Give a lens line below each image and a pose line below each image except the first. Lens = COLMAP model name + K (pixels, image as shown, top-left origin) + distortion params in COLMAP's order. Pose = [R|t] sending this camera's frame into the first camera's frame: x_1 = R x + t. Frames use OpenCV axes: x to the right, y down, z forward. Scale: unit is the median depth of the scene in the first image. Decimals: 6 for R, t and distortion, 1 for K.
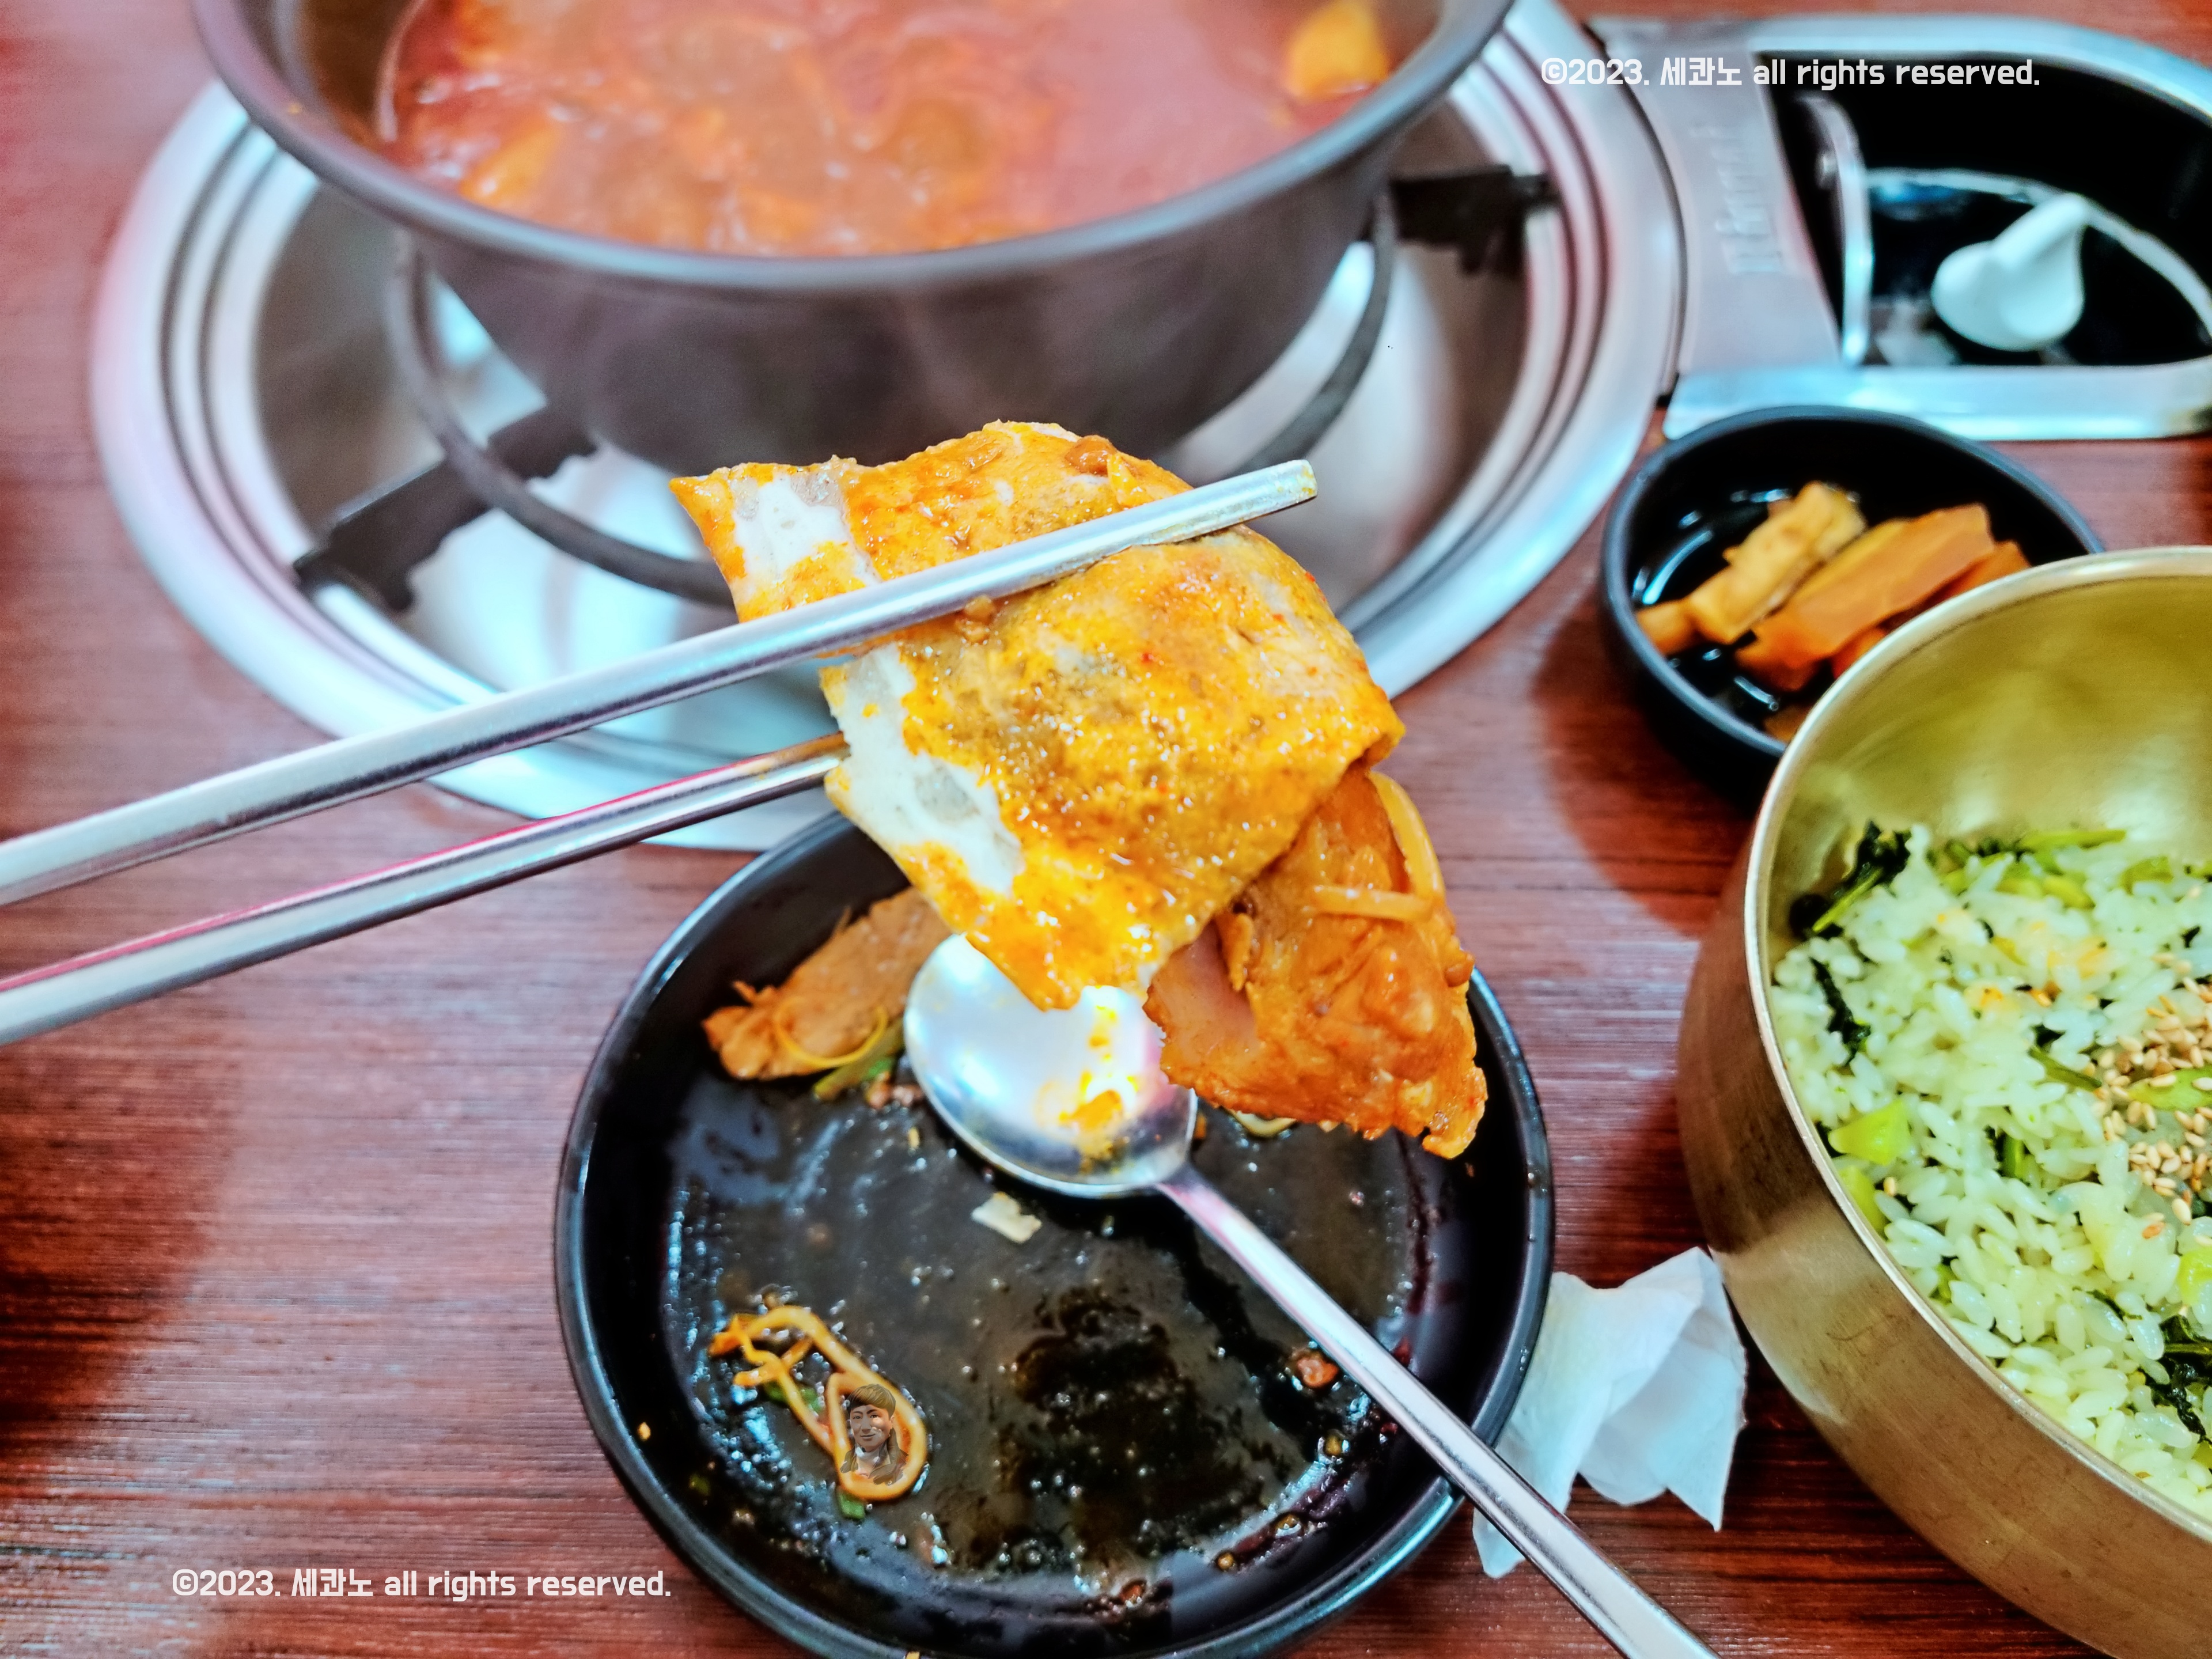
lens RADIAL K [[1757.3, 0, 1124.9], [0, 1757.3, 838.1], [0, 0, 1]] dist [0.105940, -0.142019]
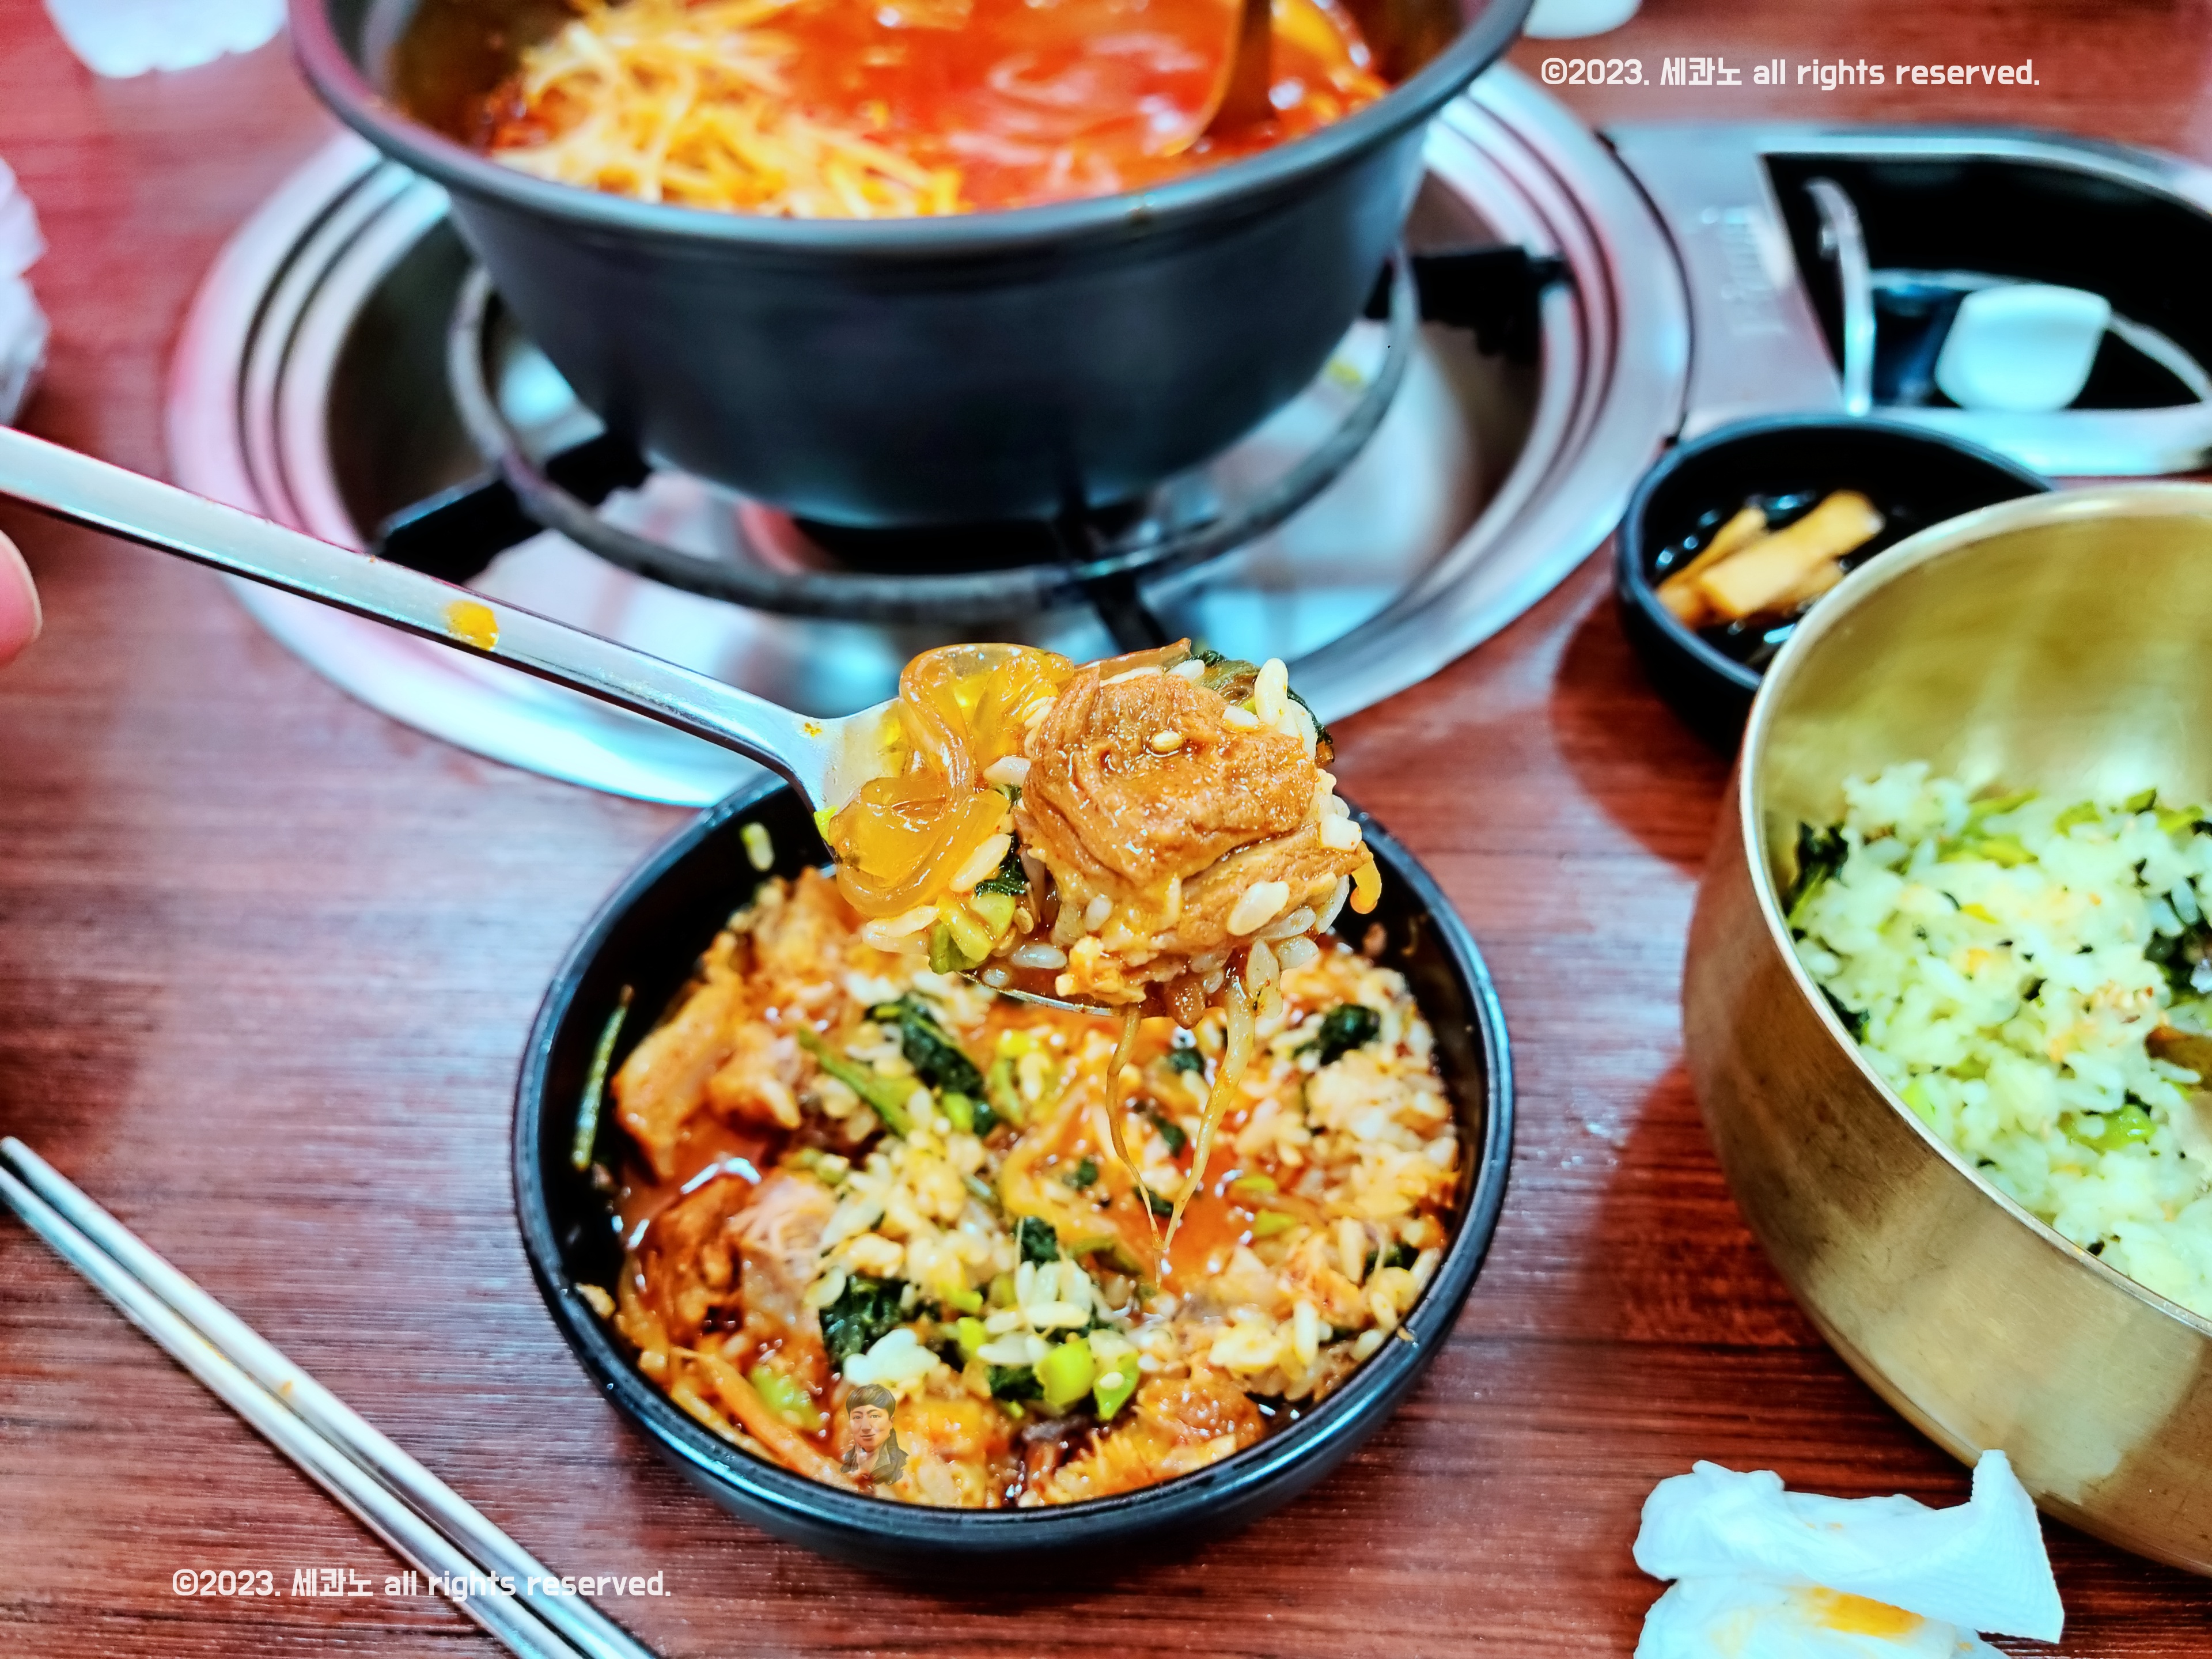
lens RADIAL K [[1757.3, 0, 1124.9], [0, 1757.3, 838.1], [0, 0, 1]] dist [0.105940, -0.142019]
pose [[0.999650, 0.016194, -0.020901, 0.010289], [-0.018484, 0.993256, -0.114459, 0.114459], [0.018906, 0.114805, 0.993208, -0.007284]]
